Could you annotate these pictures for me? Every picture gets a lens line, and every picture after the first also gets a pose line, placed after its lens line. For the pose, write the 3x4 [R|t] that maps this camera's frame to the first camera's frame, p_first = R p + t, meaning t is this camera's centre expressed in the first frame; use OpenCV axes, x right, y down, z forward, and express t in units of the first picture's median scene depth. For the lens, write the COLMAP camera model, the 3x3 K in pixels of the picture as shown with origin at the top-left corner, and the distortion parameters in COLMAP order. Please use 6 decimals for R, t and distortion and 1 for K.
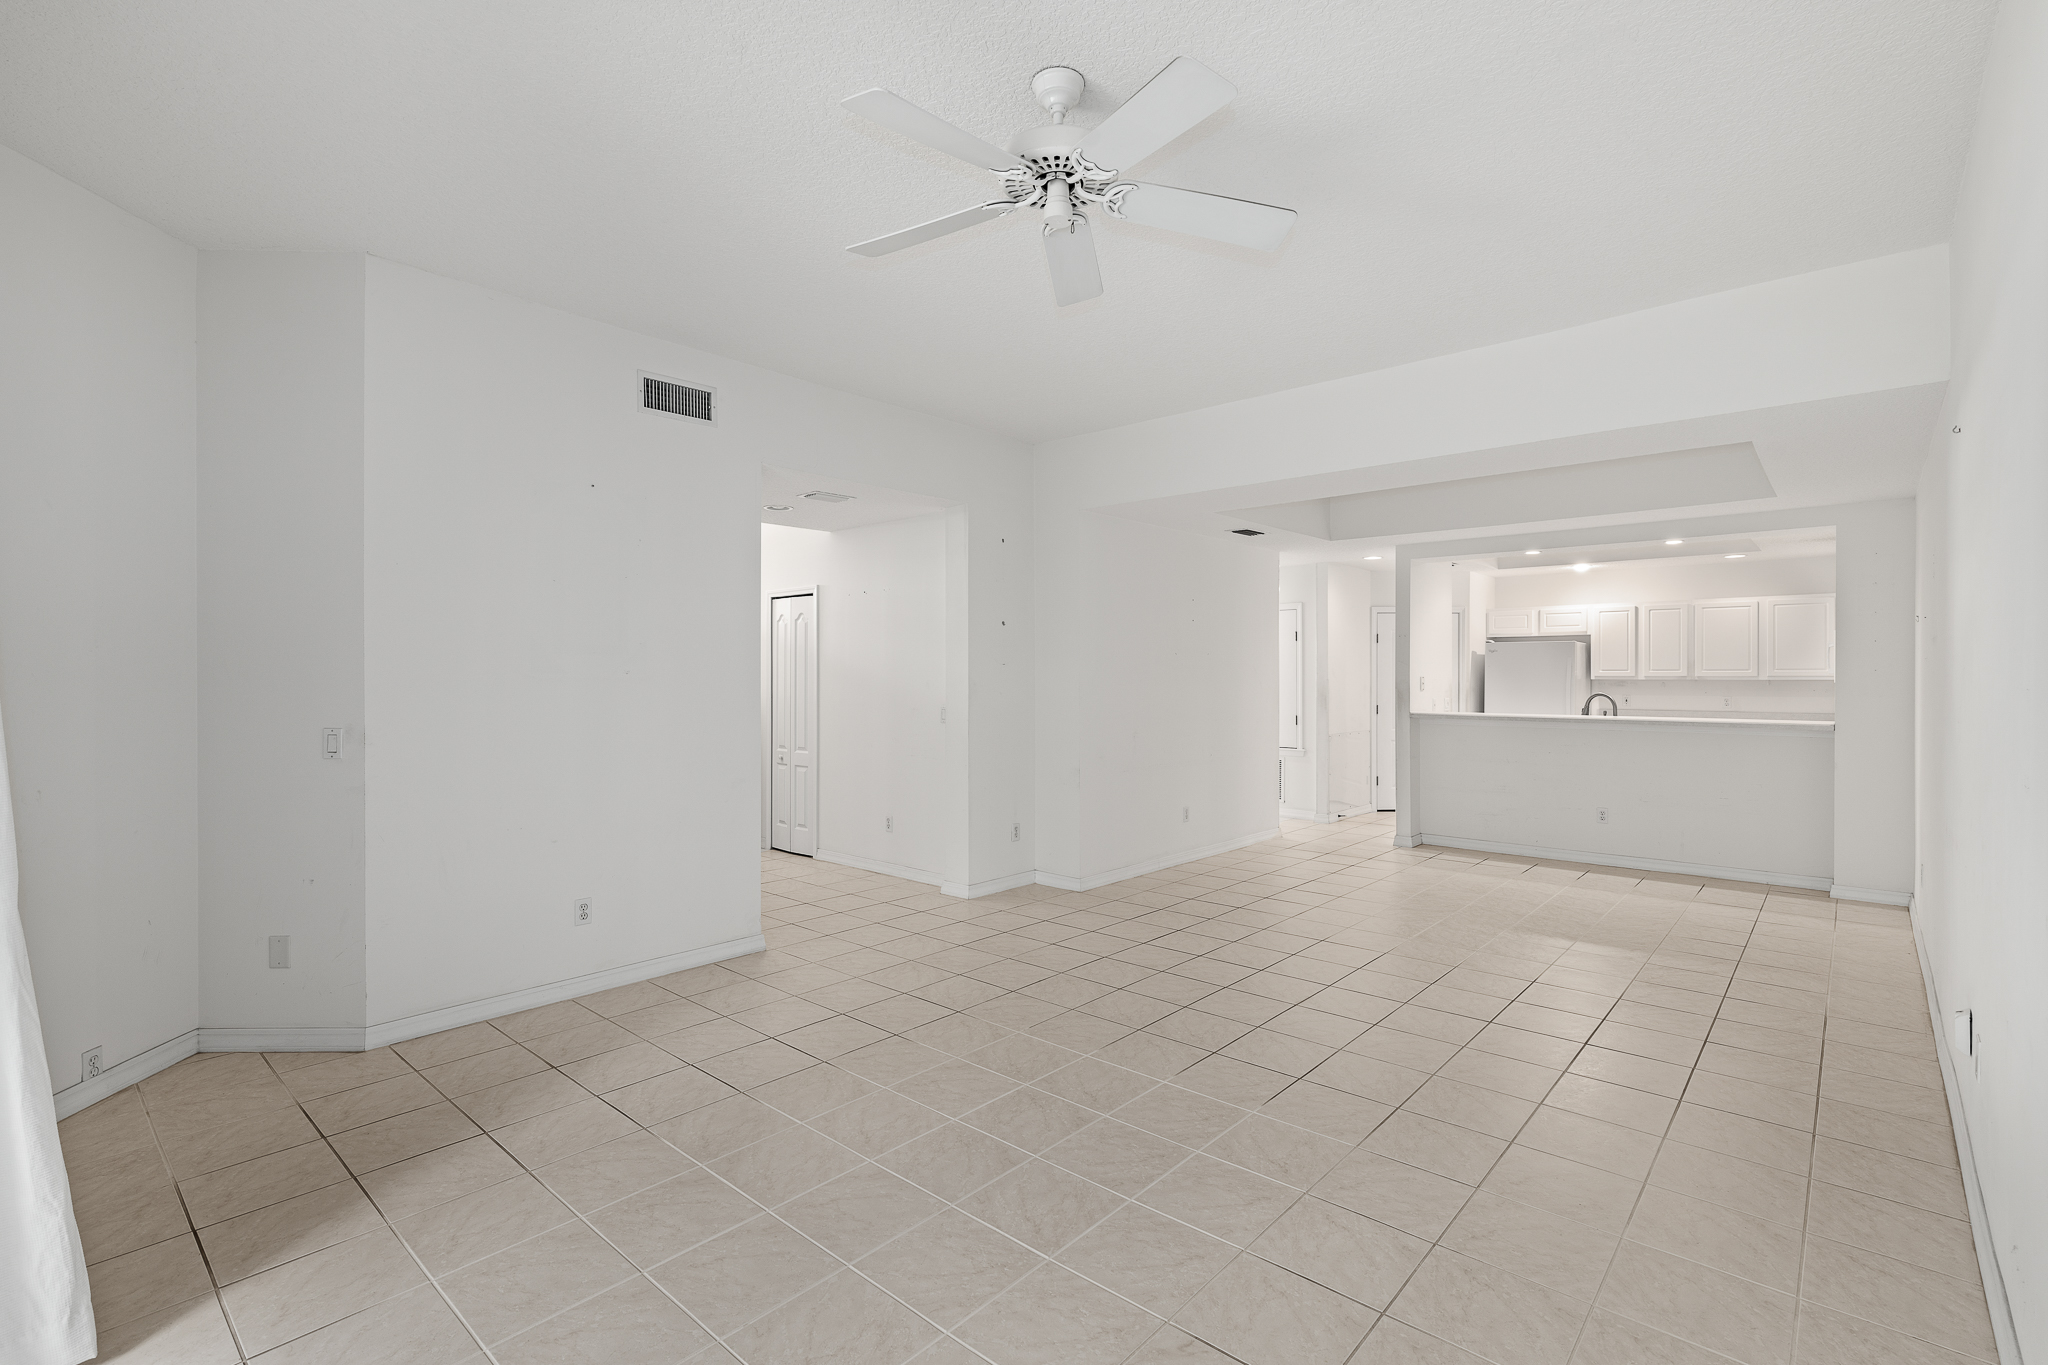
lens RADIAL K [[931.2, 0, 1019.6], [0, 931.2, 672.3], [0, 0, 1]] dist [-0.006549, 0.003241]
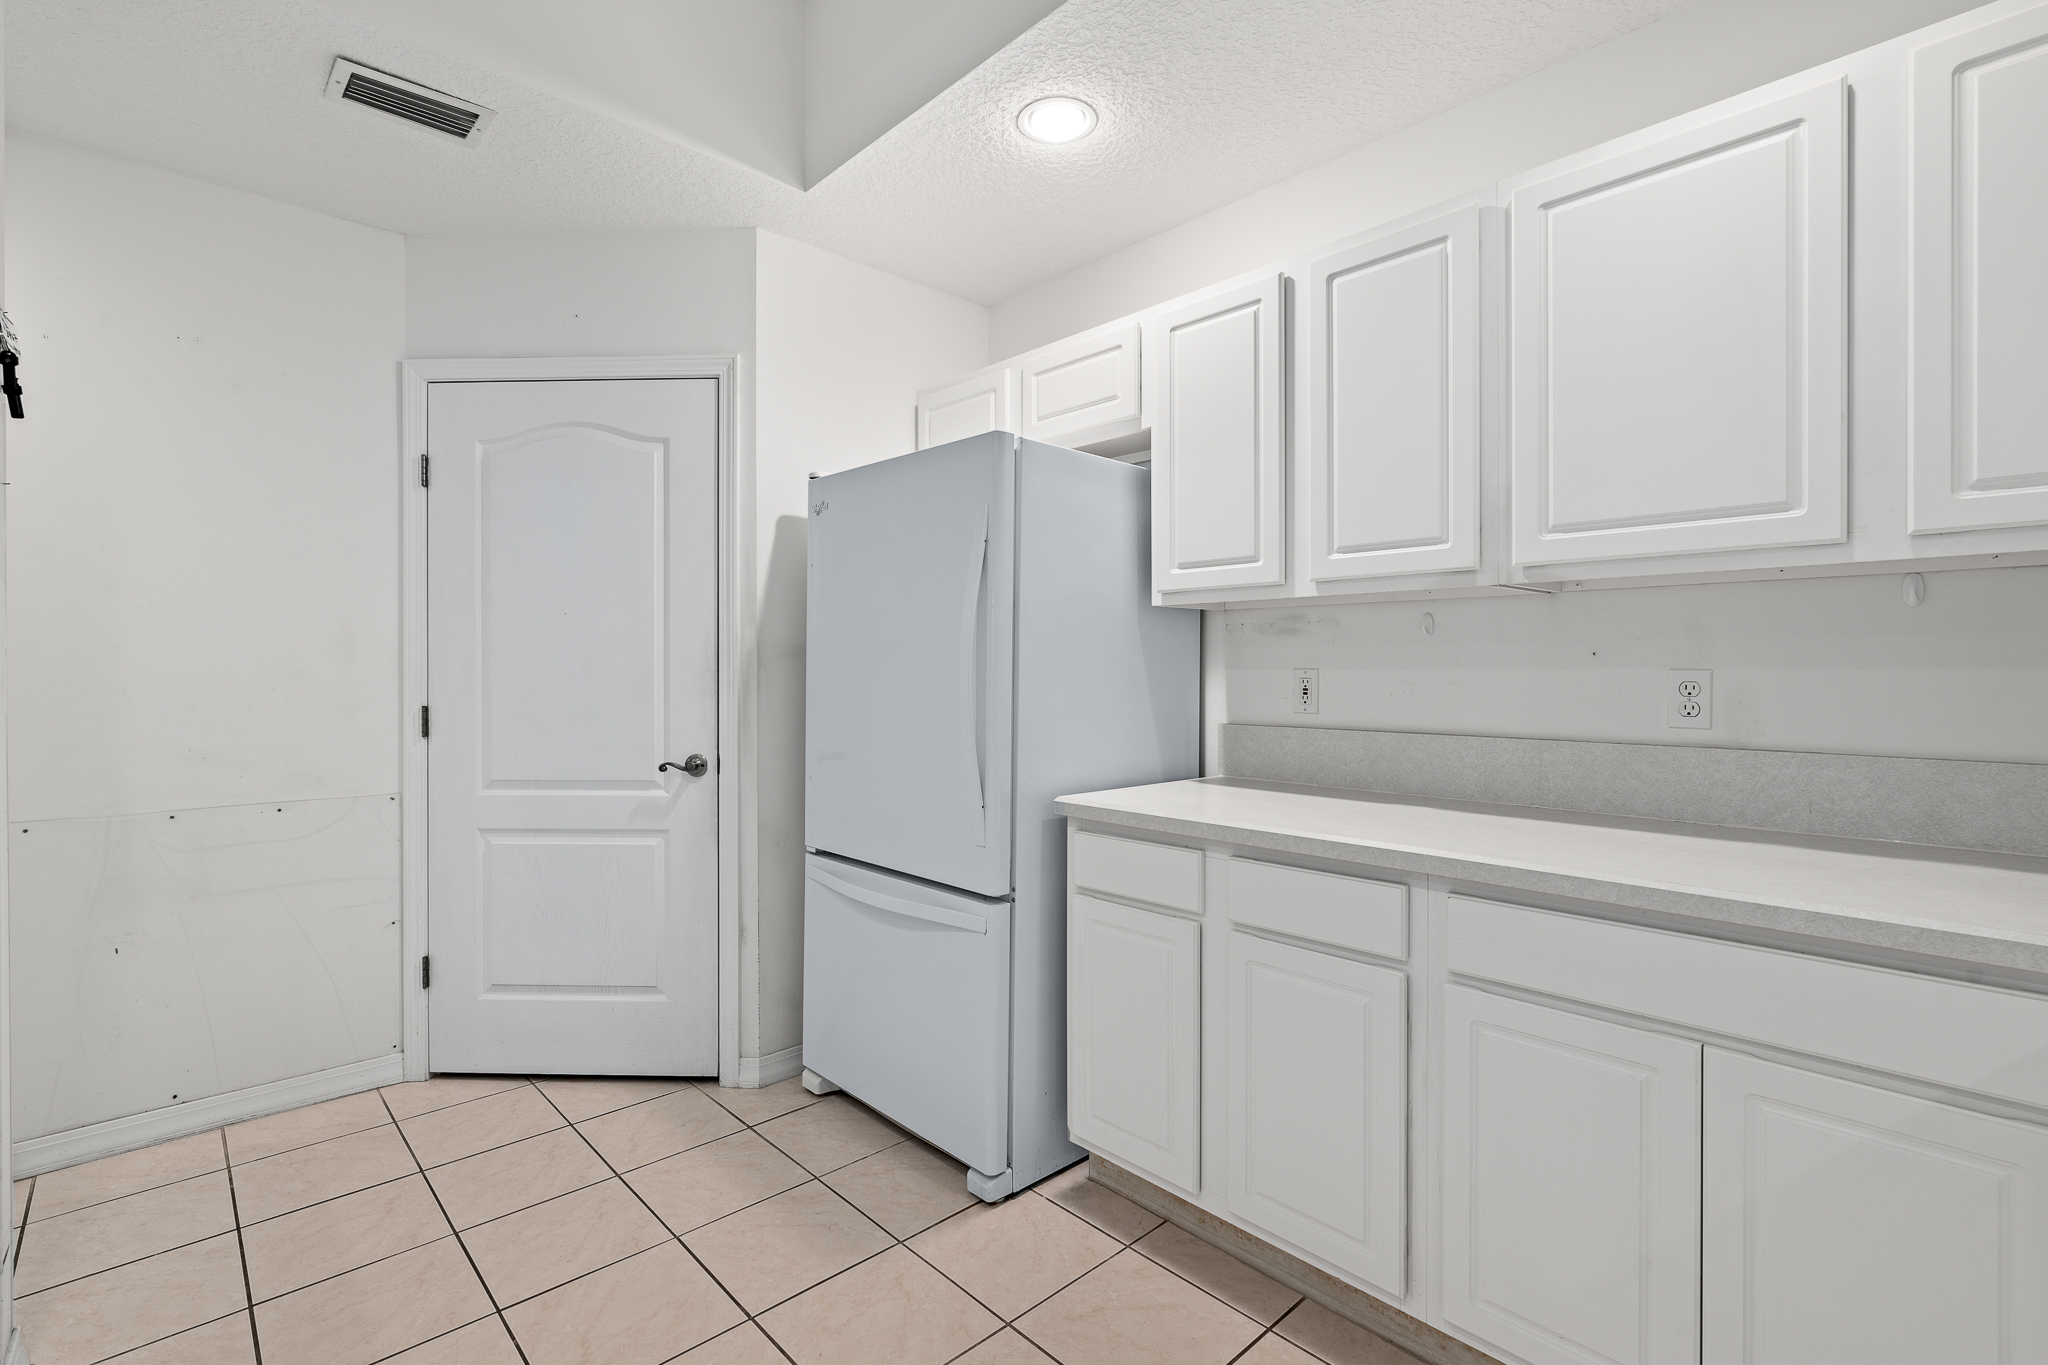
lens RADIAL K [[931.2, 0, 1022.7], [0, 931.2, 670.8], [0, 0, 1]] dist [-0.006549, 0.003241]
pose [[0.996856, -0.002460, -0.079201, 1.285620], [0.002570, 0.999996, 0.001290, 0.052233], [0.079197, -0.001489, 0.996858, 1.598003]]
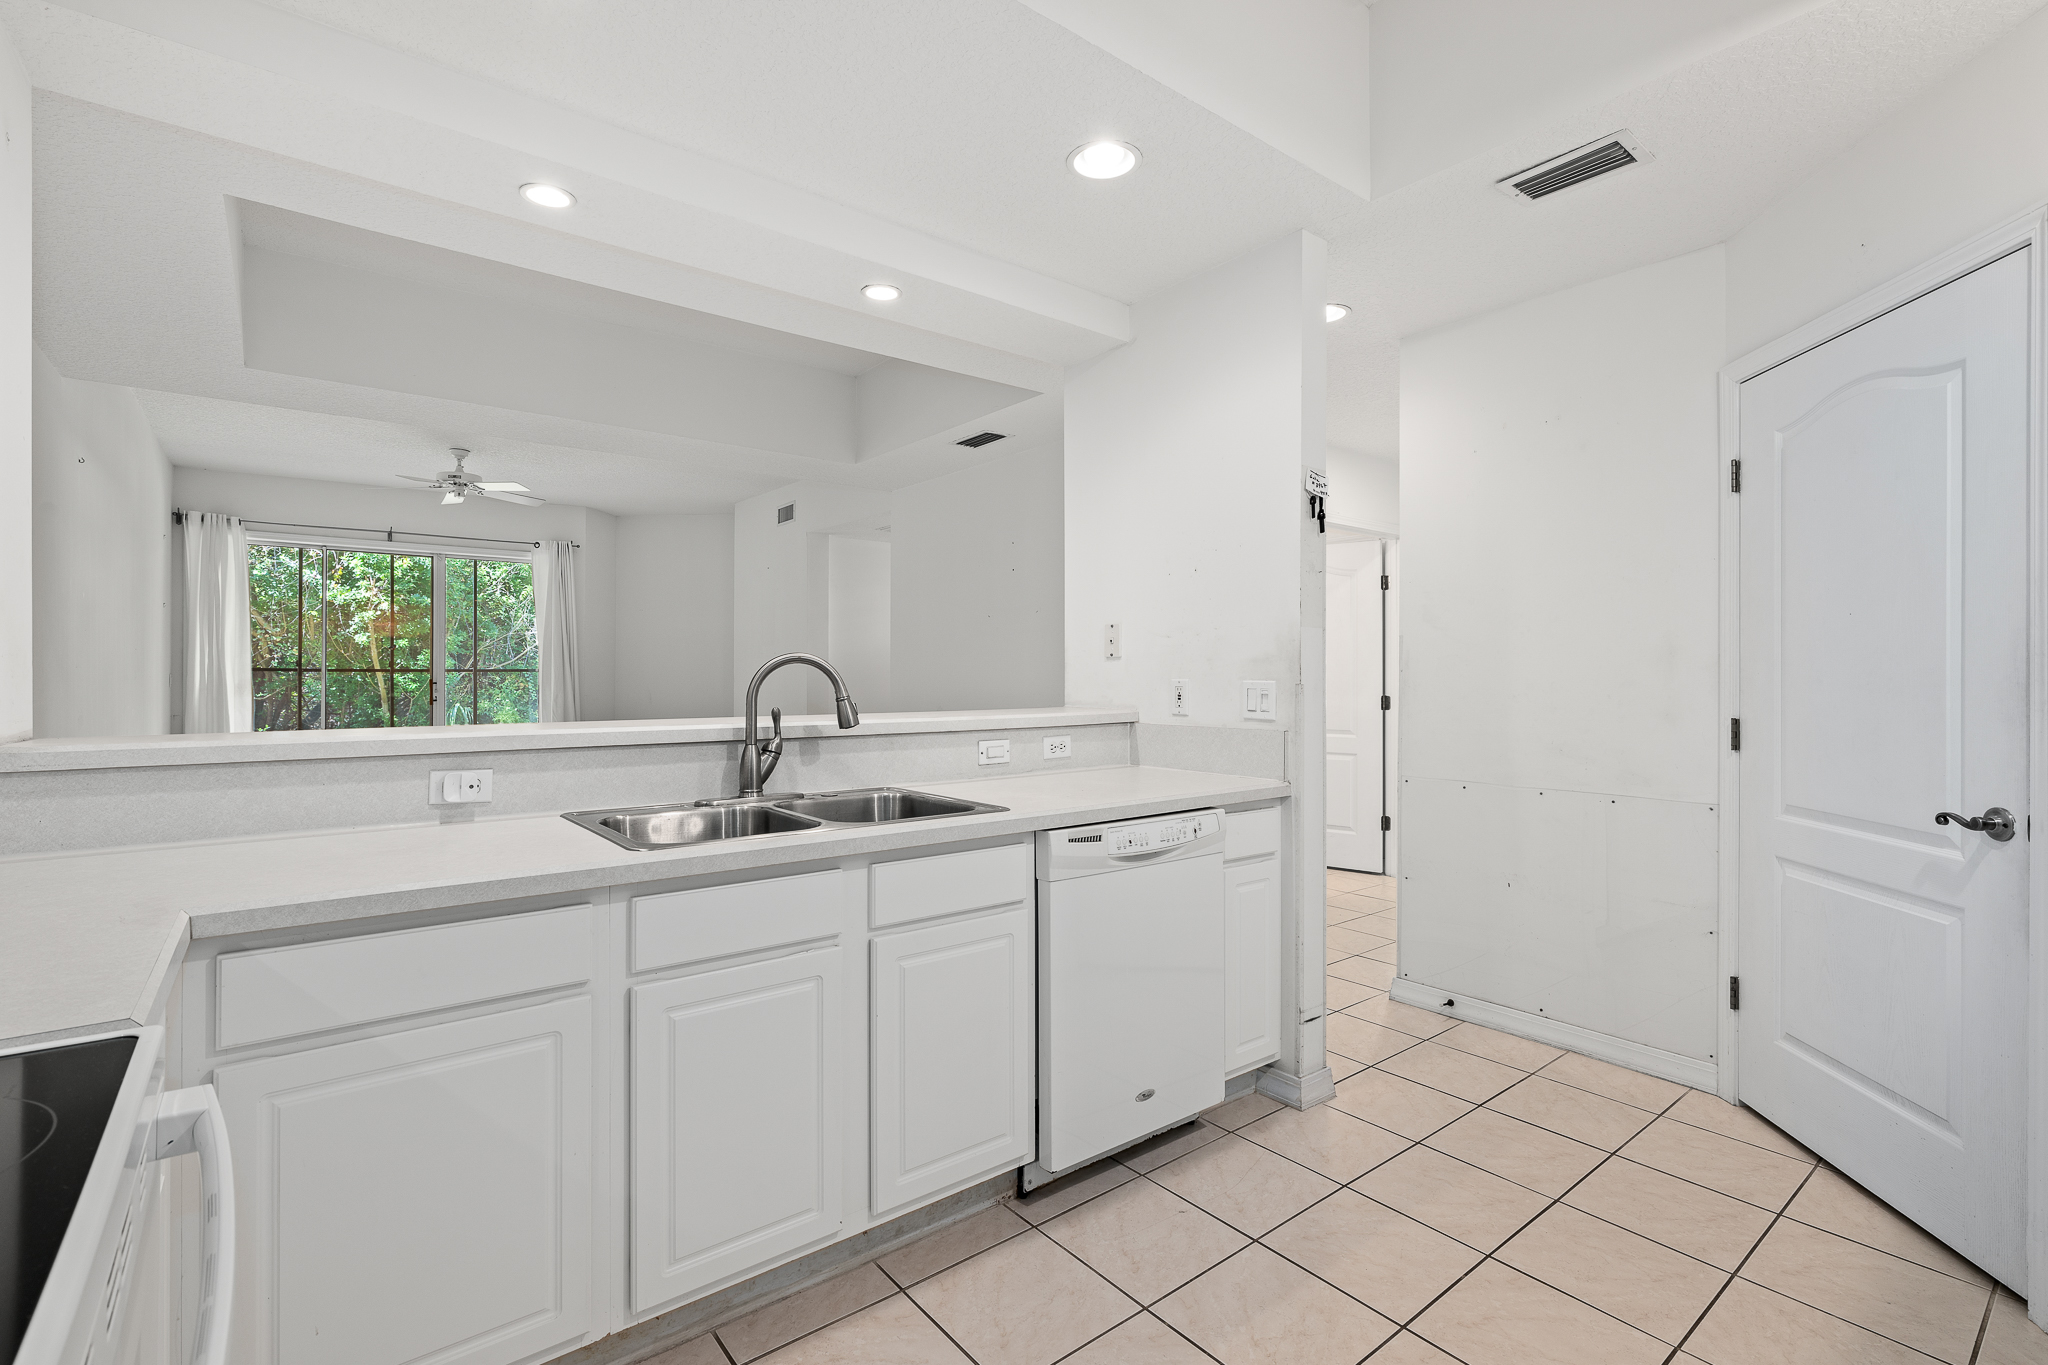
lens RADIAL K [[931.2, 0, 1028.6], [0, 931.2, 673.1], [0, 0, 1]] dist [-0.006549, 0.003241]
pose [[-0.152875, -0.003749, -0.988238, 1.502273], [-0.001690, 0.999992, -0.003533, 0.048963], [0.988244, 0.001131, -0.152881, 1.823599]]
